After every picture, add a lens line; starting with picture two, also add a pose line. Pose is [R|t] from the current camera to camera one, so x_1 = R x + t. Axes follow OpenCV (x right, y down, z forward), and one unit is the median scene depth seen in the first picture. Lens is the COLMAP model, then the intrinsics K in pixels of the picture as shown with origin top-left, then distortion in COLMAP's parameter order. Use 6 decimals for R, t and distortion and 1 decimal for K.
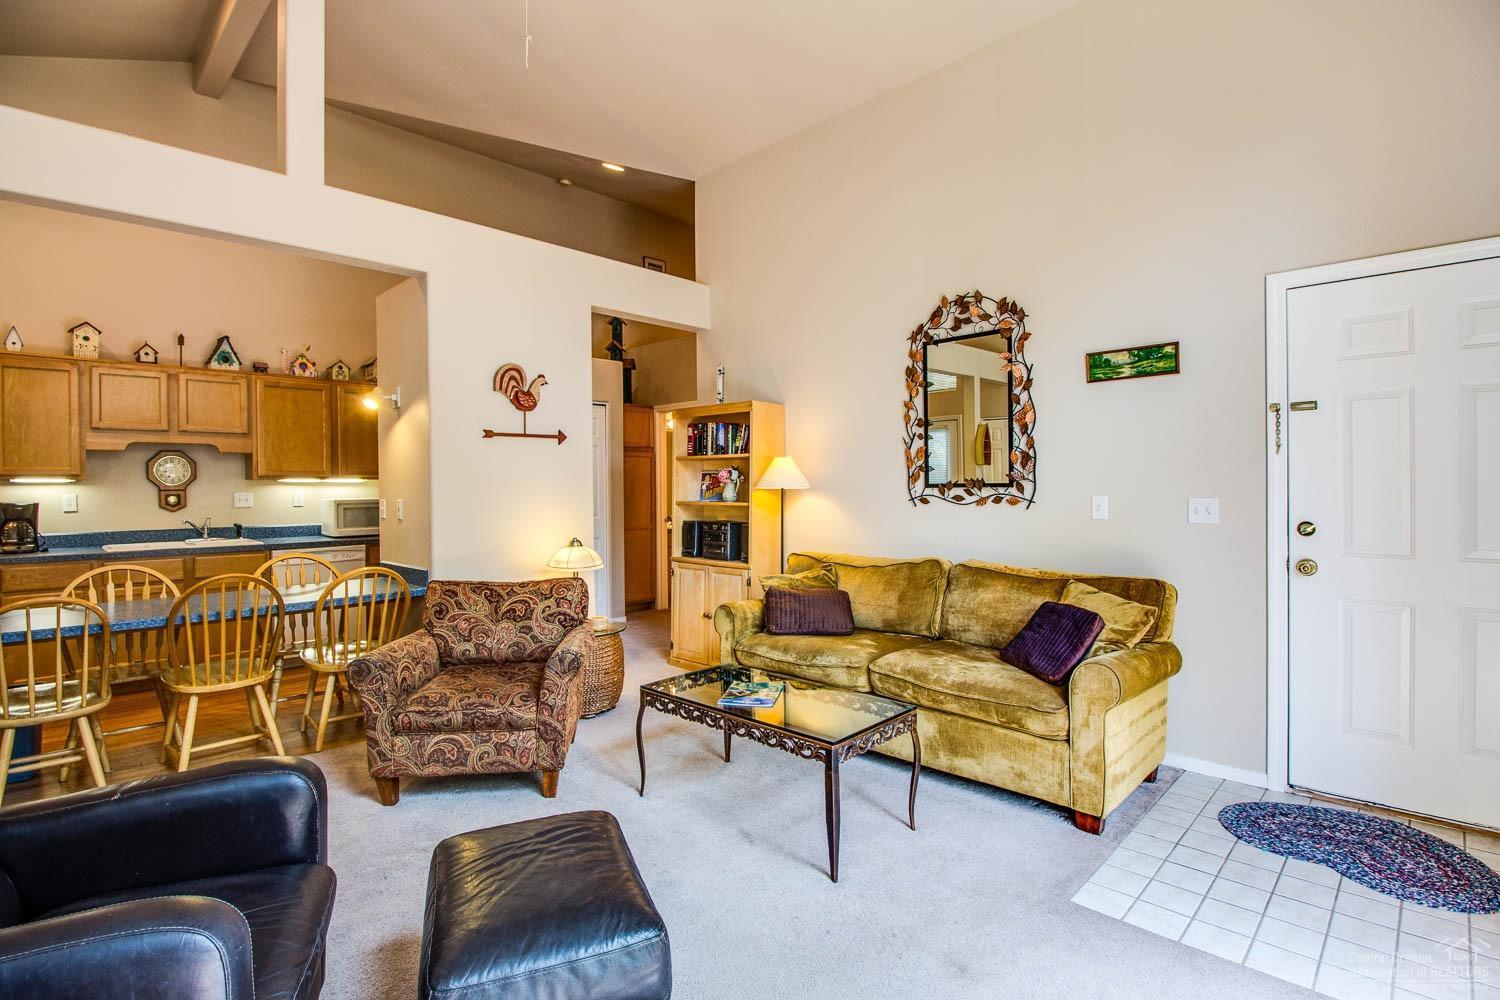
lens RADIAL K [[716.3, 0, 755.0], [0, 716.3, 493.5], [0, 0, 1]] dist [0.001432, -0.013386]
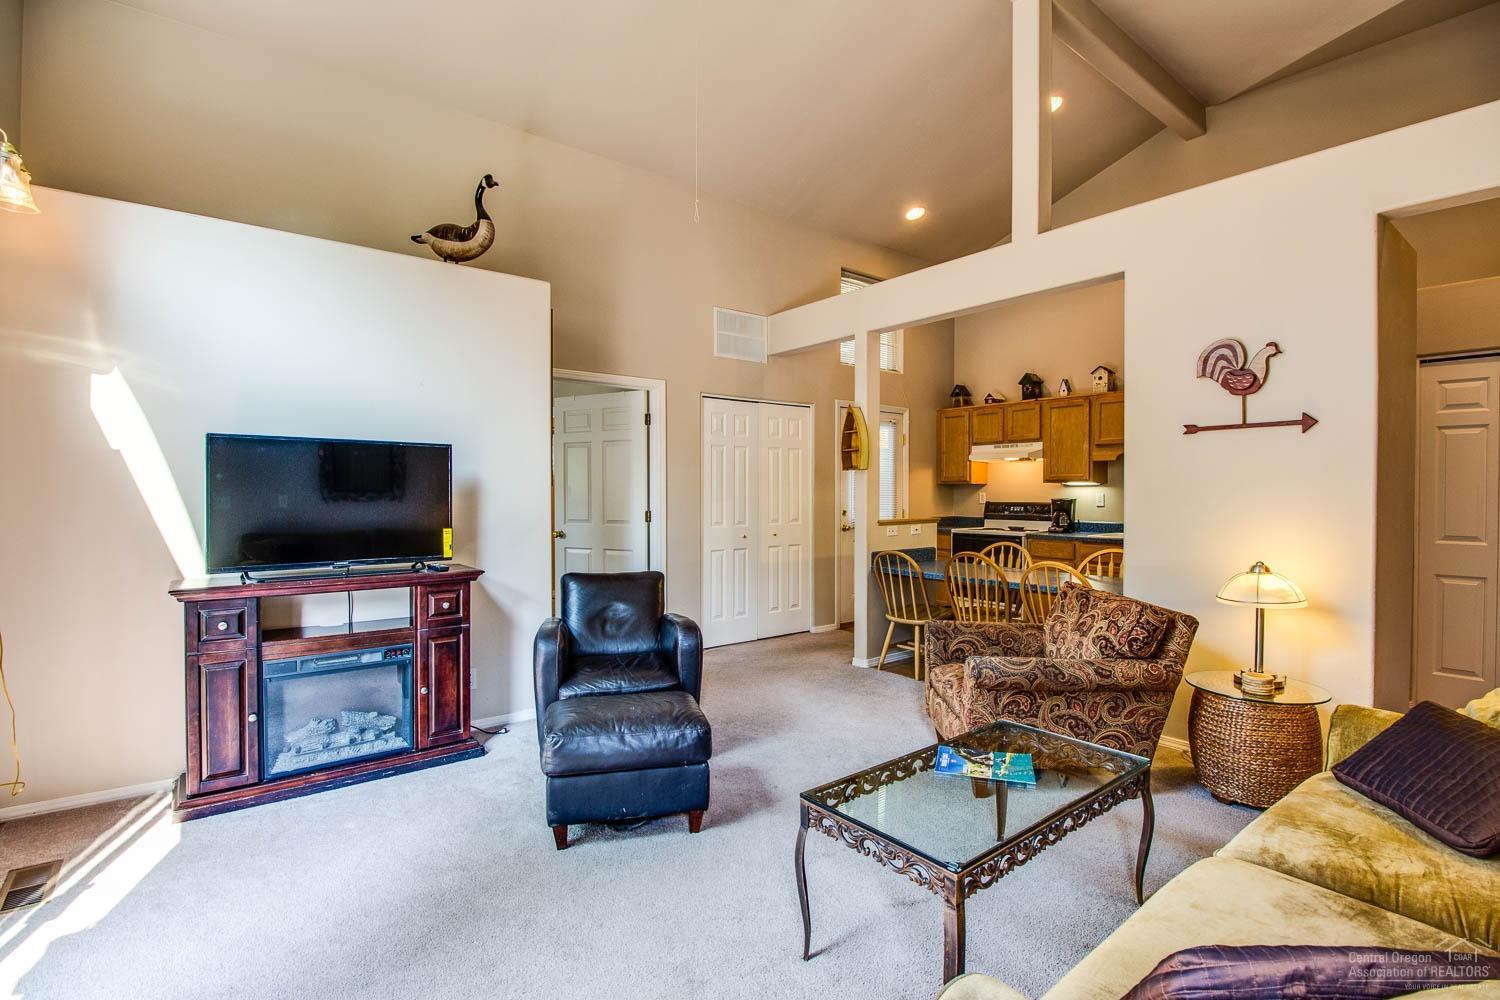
lens RADIAL K [[702.3, 0, 760.6], [0, 702.3, 498.5], [0, 0, 1]] dist [0.000098, -0.014268]
pose [[-0.111564, 0.018973, -0.993576, 0.500742], [-0.009915, 0.999747, 0.020204, -0.011650], [0.993708, 0.012105, -0.111348, 0.555471]]
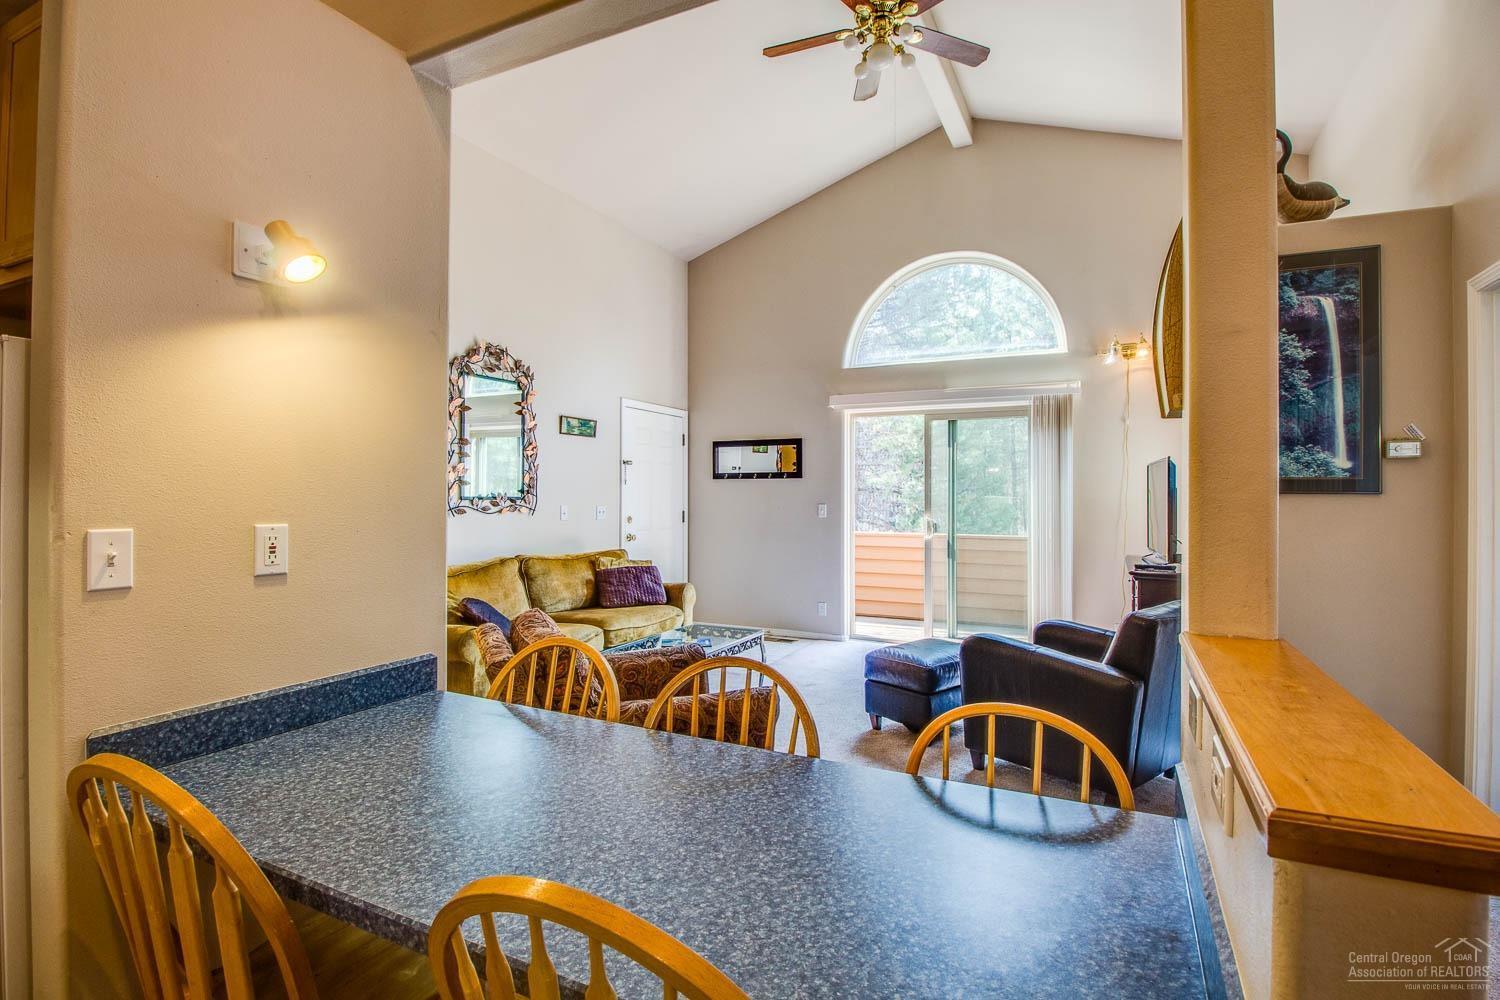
lens RADIAL K [[702.3, 0, 760.6], [0, 702.3, 498.5], [0, 0, 1]] dist [0.000098, -0.014268]
pose [[-0.302434, 0.007015, 0.953144, -0.914420], [0.008330, 0.999954, -0.004716, -0.001128], [-0.953134, 0.006513, -0.302479, 0.841398]]
